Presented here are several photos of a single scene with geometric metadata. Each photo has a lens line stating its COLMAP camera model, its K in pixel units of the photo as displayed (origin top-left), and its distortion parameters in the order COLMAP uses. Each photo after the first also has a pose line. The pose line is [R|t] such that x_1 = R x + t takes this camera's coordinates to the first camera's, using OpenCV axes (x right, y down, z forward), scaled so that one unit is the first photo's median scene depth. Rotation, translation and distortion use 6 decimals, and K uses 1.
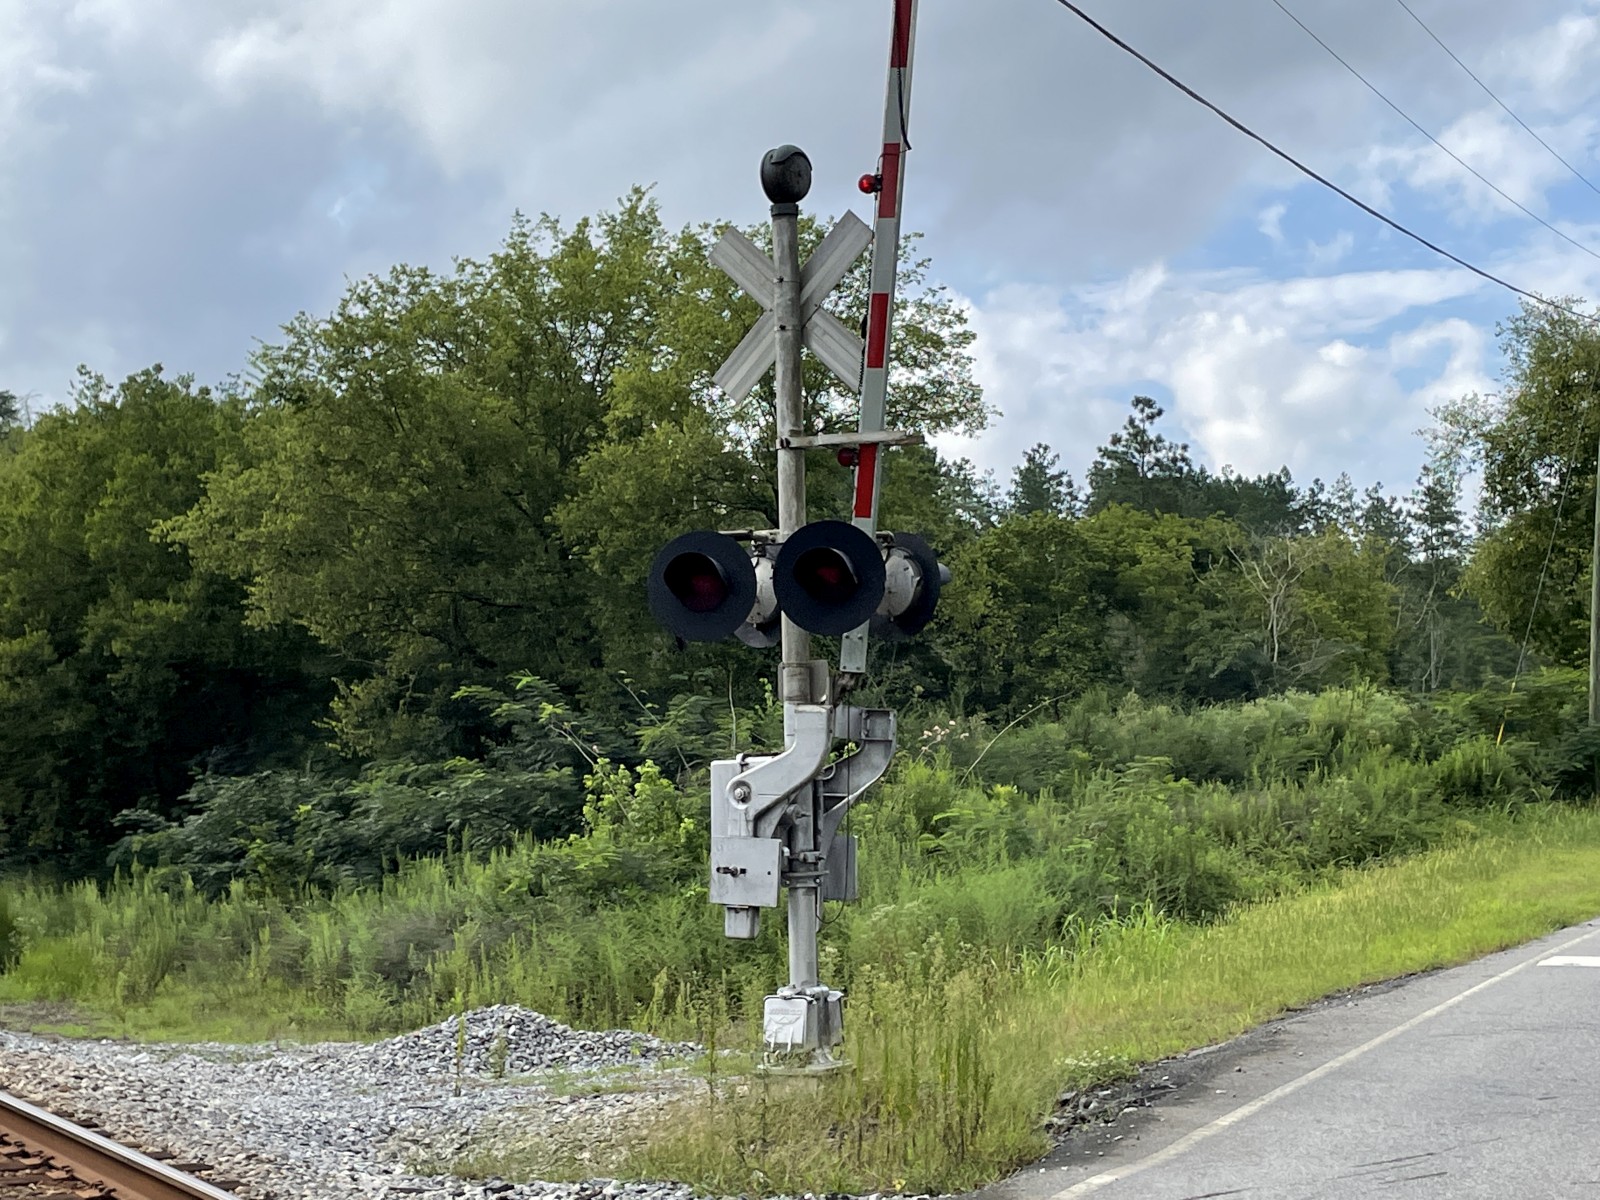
lens RADIAL K [[2363.1, 0, 800.0], [0, 2363.1, 600.0], [0, 0, 1]] dist [0.093471, -0.001687]
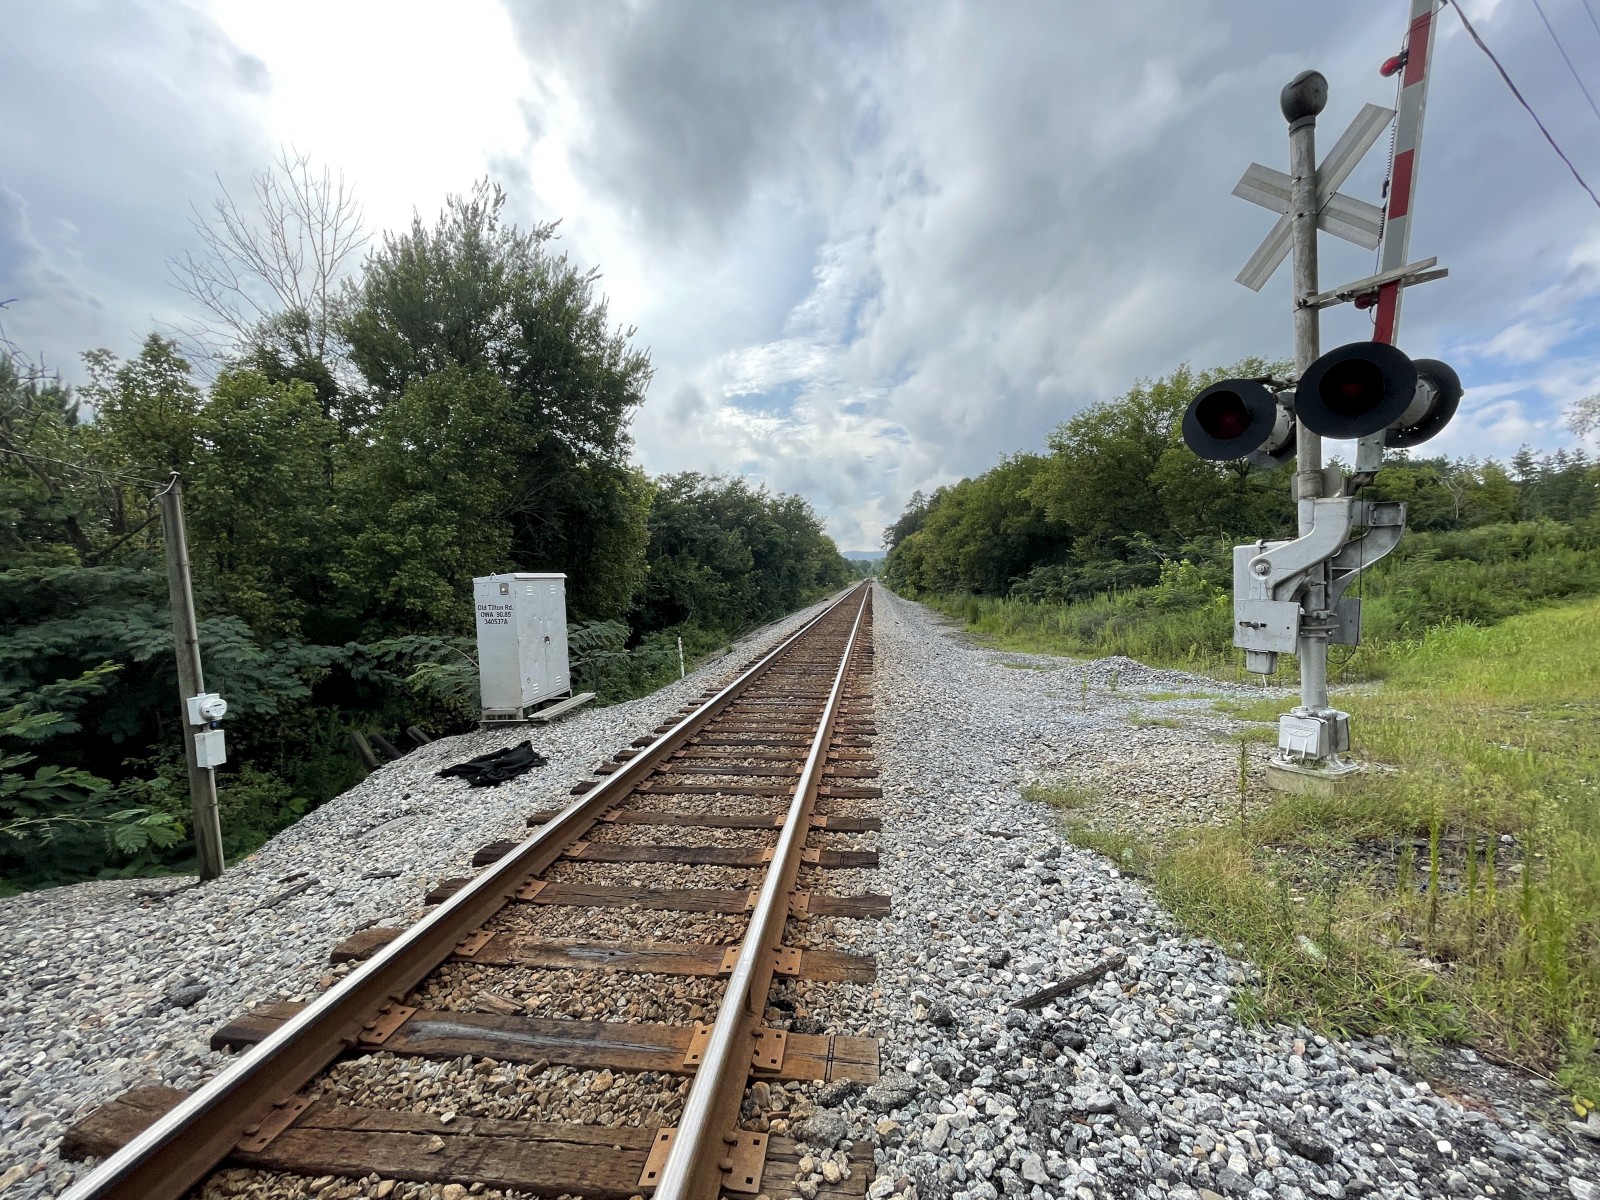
lens RADIAL K [[643.6, 0, 804.2], [0, 643.6, 598.9], [0, 0, 1]] dist [-0.002959, -0.000134]
pose [[0.824876, 0.008421, -0.565251, -0.012448], [0.060059, 0.992925, 0.102437, 0.017347], [0.562115, -0.118446, 0.818534, 0.208340]]
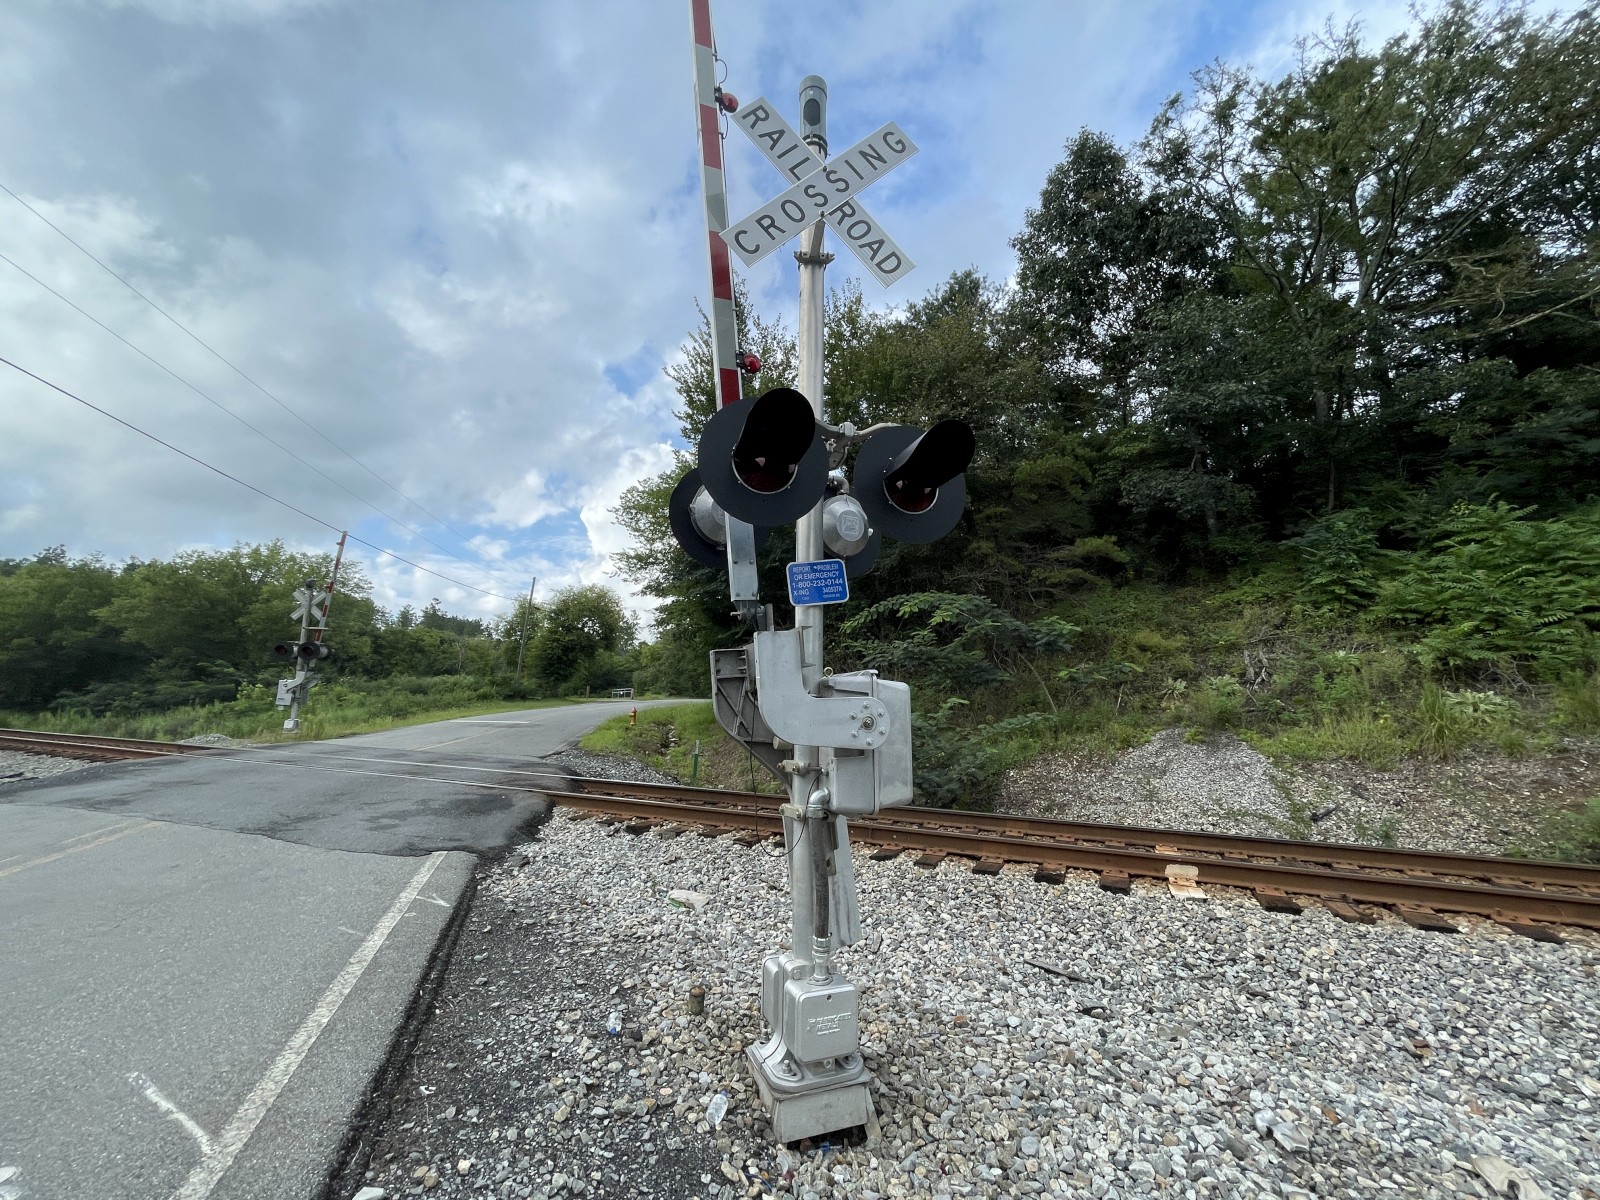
lens RADIAL K [[645.9, 0, 803.9], [0, 645.9, 606.3], [0, 0, 1]] dist [-0.001457, 0.000037]
pose [[0.801641, 0.115304, 0.586581, 0.017195], [-0.070285, 0.992596, -0.099061, -0.017675], [-0.593660, 0.038184, 0.803810, -0.405918]]
